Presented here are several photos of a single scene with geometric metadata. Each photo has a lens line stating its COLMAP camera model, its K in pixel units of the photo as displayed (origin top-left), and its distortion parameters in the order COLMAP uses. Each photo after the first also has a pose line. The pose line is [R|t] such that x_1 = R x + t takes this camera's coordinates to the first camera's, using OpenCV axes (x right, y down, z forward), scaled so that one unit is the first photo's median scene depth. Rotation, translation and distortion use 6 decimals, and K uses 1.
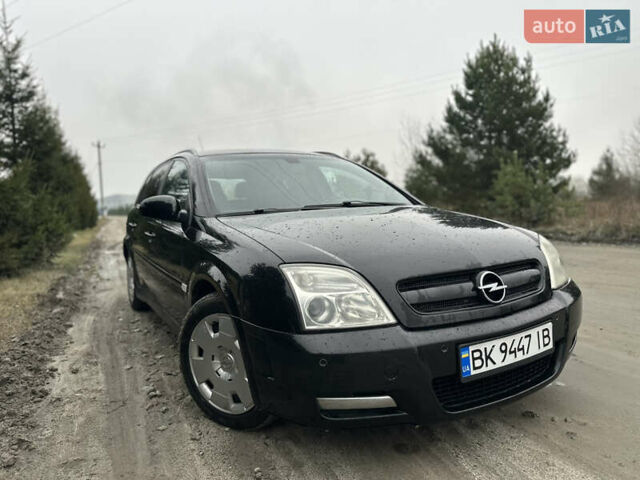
lens RADIAL K [[447.0, 0, 321.3], [0, 447.0, 233.6], [0, 0, 1]] dist [0.039548, -0.041141]
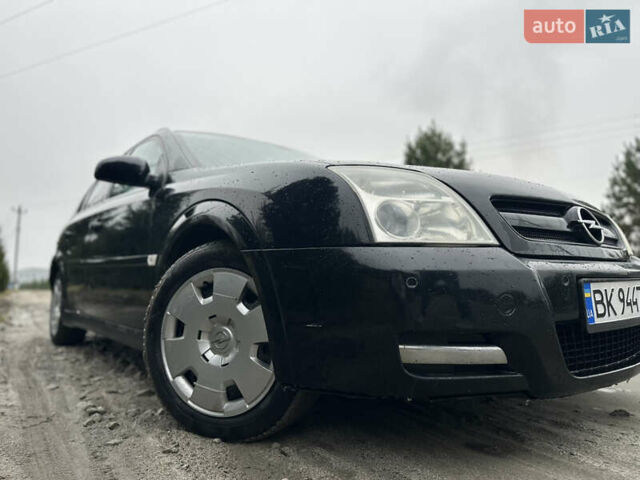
lens RADIAL K [[447.0, 0, 320.7], [0, 447.0, 239.2], [0, 0, 1]] dist [0.039548, -0.041141]
pose [[0.989208, 0.045043, 0.139419, -0.153289], [-0.020750, 0.985049, -0.171020, 0.236287], [-0.145038, 0.166282, 0.975353, 0.259247]]
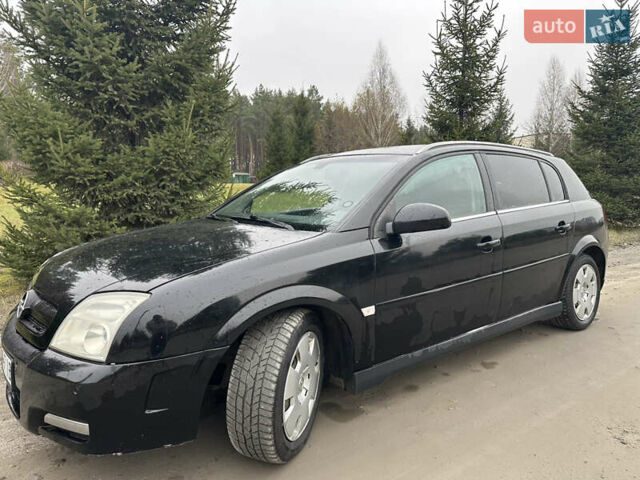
lens RADIAL K [[447.0, 0, 330.9], [0, 447.0, 234.4], [0, 0, 1]] dist [0.039548, -0.041141]
pose [[0.146973, 0.144586, -0.978516, 1.311258], [-0.069457, 0.988326, 0.135603, -0.219223], [0.986699, 0.048035, 0.155300, 1.305493]]
